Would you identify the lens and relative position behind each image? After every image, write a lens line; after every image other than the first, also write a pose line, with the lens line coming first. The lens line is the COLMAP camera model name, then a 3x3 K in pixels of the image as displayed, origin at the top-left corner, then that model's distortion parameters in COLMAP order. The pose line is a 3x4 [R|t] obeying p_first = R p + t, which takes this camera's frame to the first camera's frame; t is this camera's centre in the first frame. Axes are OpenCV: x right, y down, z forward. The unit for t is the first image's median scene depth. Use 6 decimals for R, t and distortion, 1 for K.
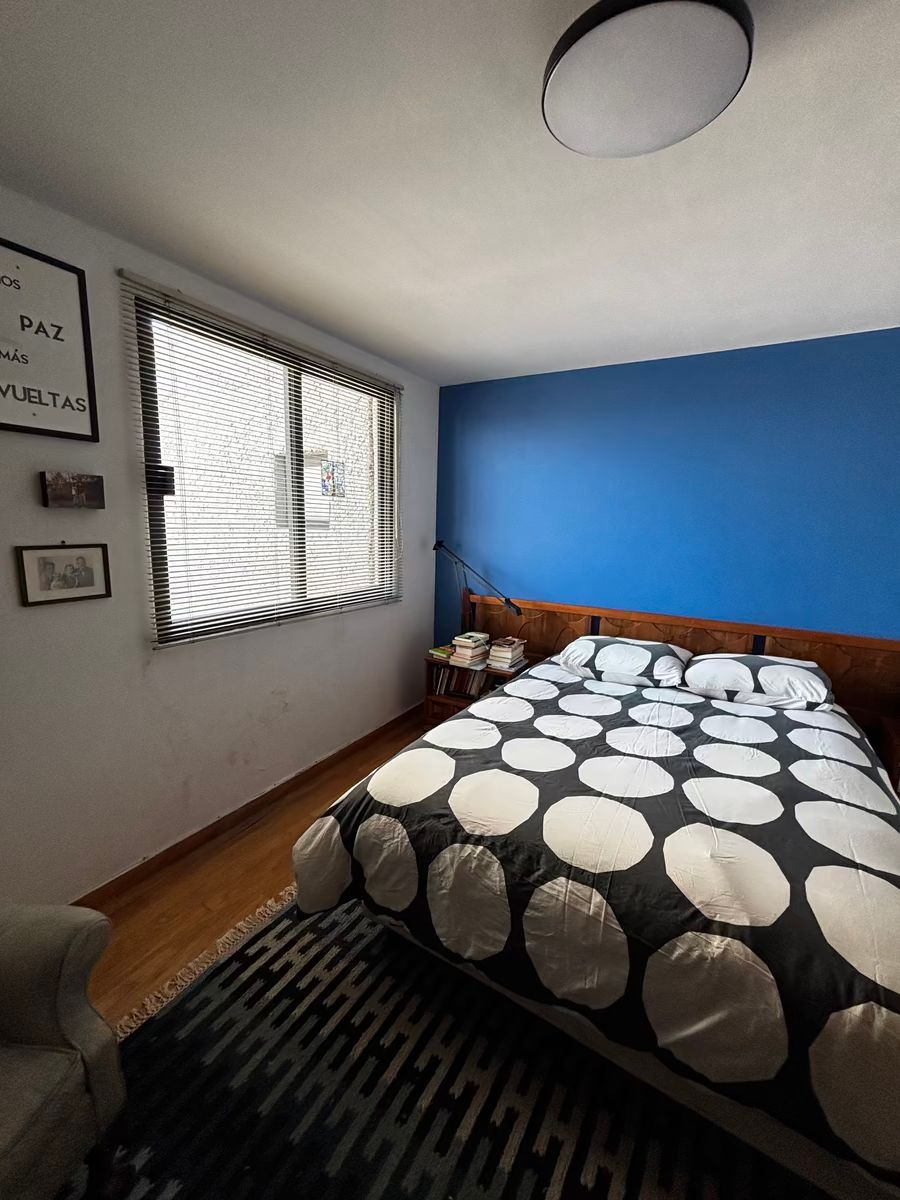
lens RADIAL K [[481.5, 0, 446.2], [0, 481.5, 595.7], [0, 0, 1]] dist [0.000902, -0.001347]
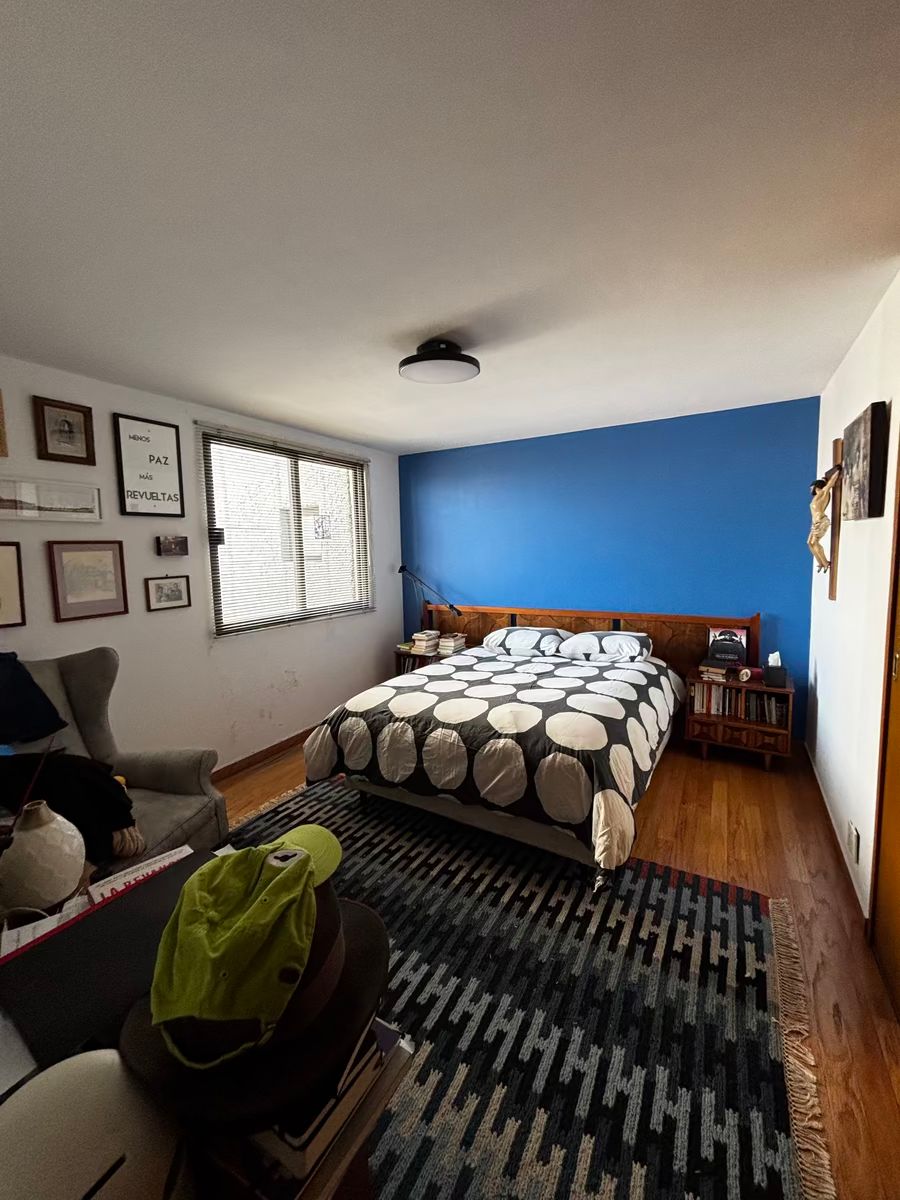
lens RADIAL K [[481.5, 0, 450.1], [0, 481.5, 594.6], [0, 0, 1]] dist [0.000902, -0.001347]
pose [[0.998826, -0.047537, 0.009343, 0.208758], [0.048013, 0.997041, -0.060036, 0.111120], [-0.006462, 0.060414, 0.998152, -0.730747]]
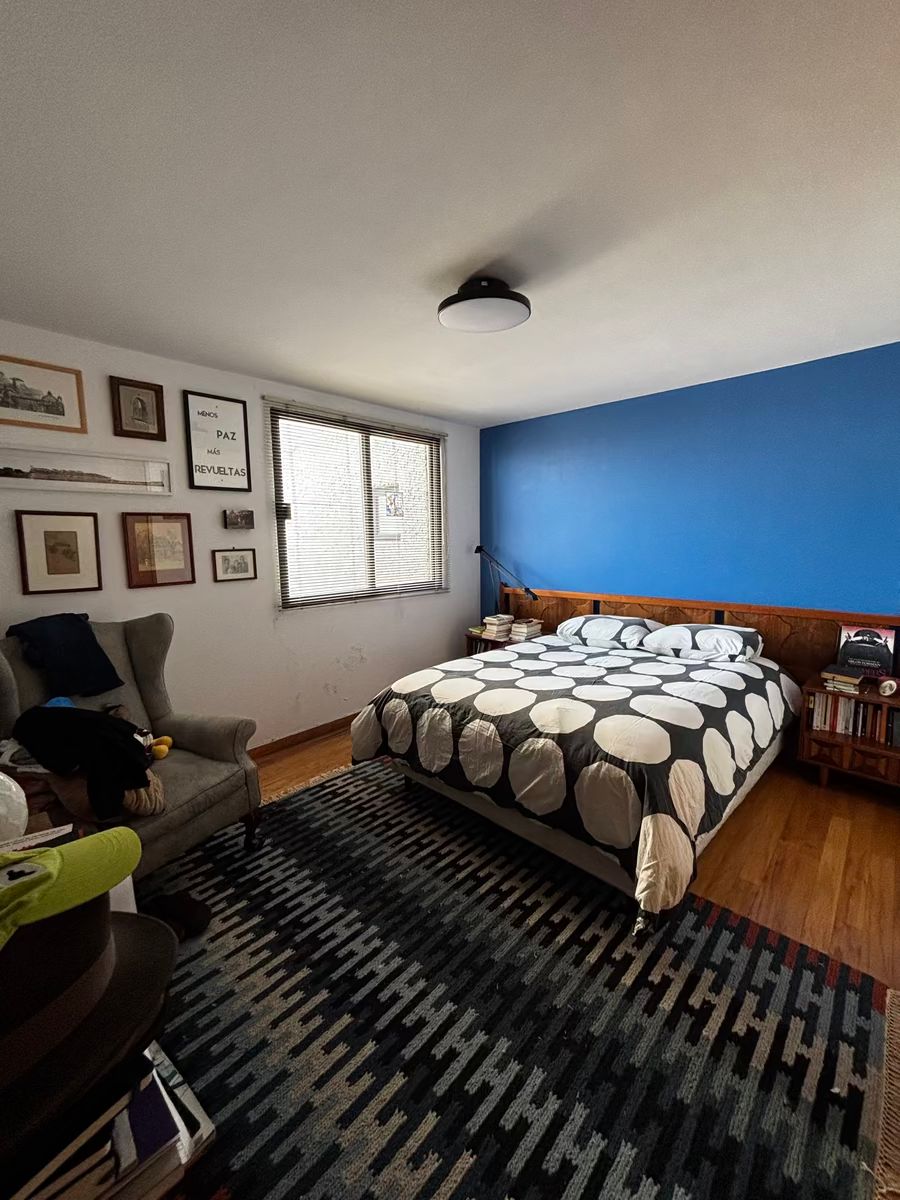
lens RADIAL K [[481.5, 0, 451.3], [0, 481.5, 594.1], [0, 0, 1]] dist [0.000902, -0.001347]
pose [[0.975560, -0.012607, -0.219371, 0.390615], [0.004174, 0.999236, -0.038863, 0.133251], [0.219694, 0.036998, 0.974867, -0.568750]]
